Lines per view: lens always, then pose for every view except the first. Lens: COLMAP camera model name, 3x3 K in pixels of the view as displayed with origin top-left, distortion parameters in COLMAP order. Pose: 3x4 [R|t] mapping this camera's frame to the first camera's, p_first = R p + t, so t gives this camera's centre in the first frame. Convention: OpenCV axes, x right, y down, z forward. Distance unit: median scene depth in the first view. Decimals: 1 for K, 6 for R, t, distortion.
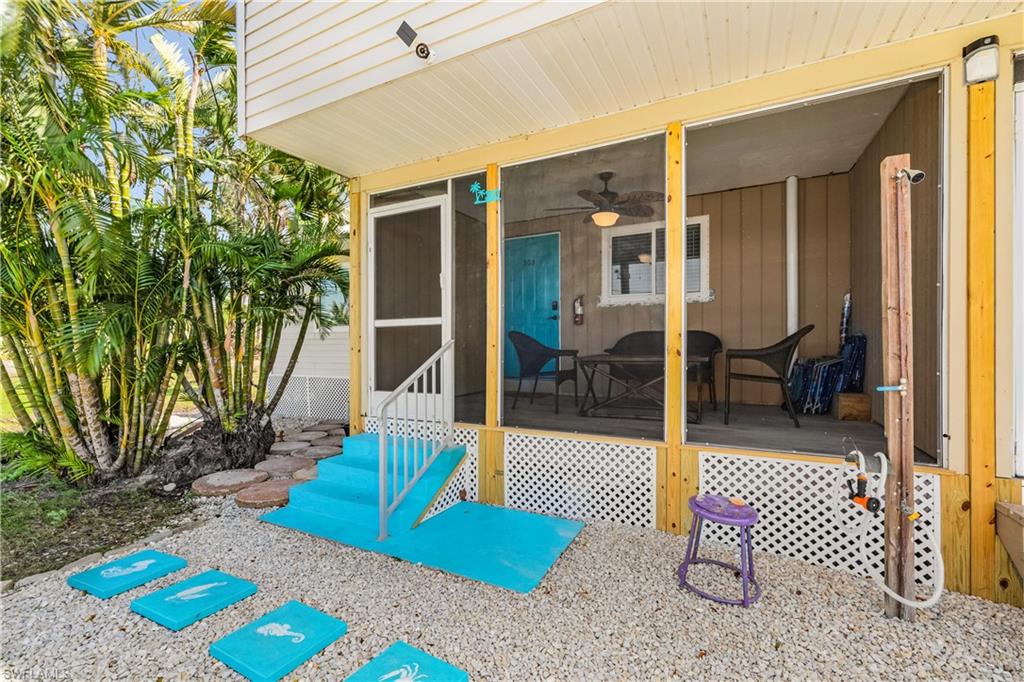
lens RADIAL K [[439.6, 0, 511.1], [0, 439.6, 345.0], [0, 0, 1]] dist [0.002768, 0.000304]
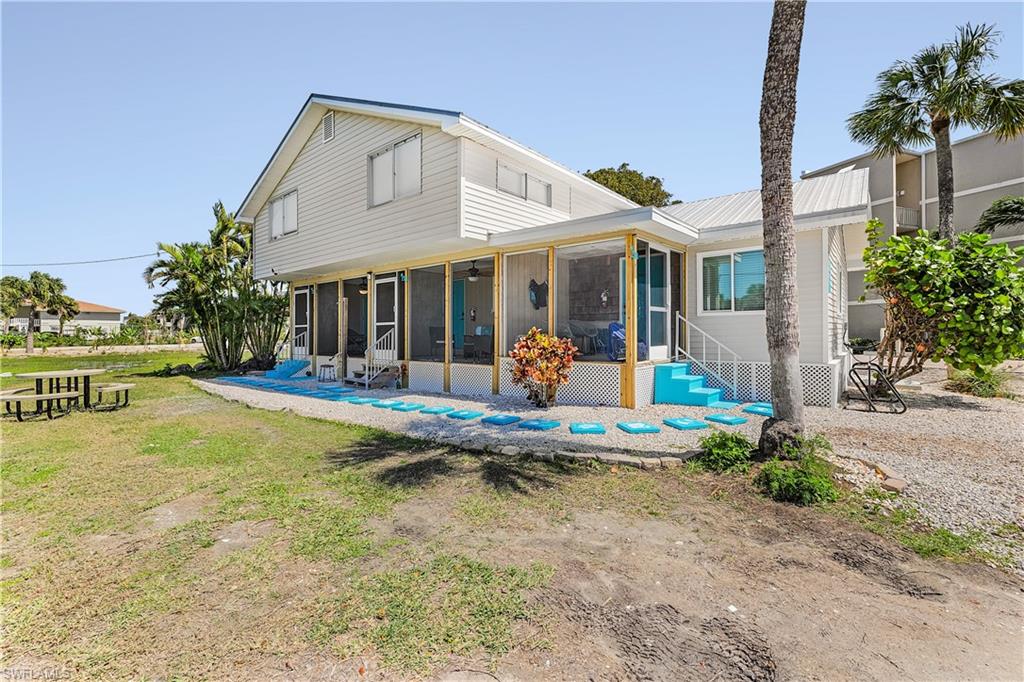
lens RADIAL K [[438.3, 0, 511.5], [0, 438.3, 329.3], [0, 0, 1]] dist [0.001287, 0.000044]
pose [[0.978147, -0.007889, -0.207764, 2.128498], [0.007735, 0.999969, -0.001556, -0.011100], [0.207770, -0.000085, 0.978178, -2.041160]]
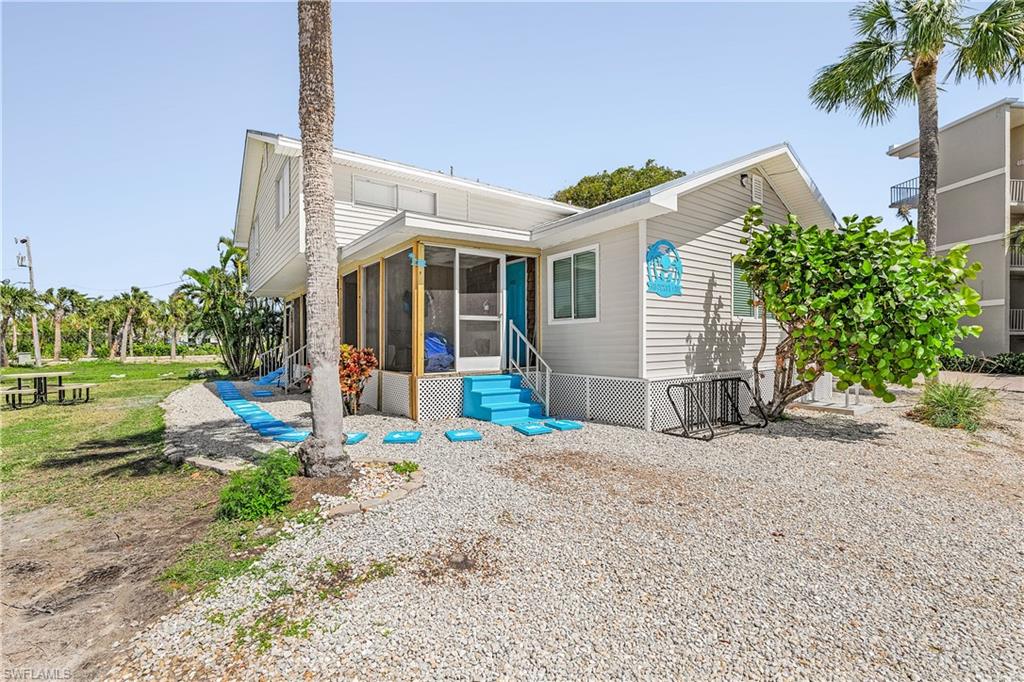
lens RADIAL K [[439.6, 0, 511.1], [0, 439.6, 345.0], [0, 0, 1]] dist [0.002768, 0.000304]
pose [[0.896327, -0.003798, -0.443378, 3.283689], [0.007769, 0.999944, 0.007138, 0.002979], [0.443326, -0.009843, 0.896306, -1.609906]]
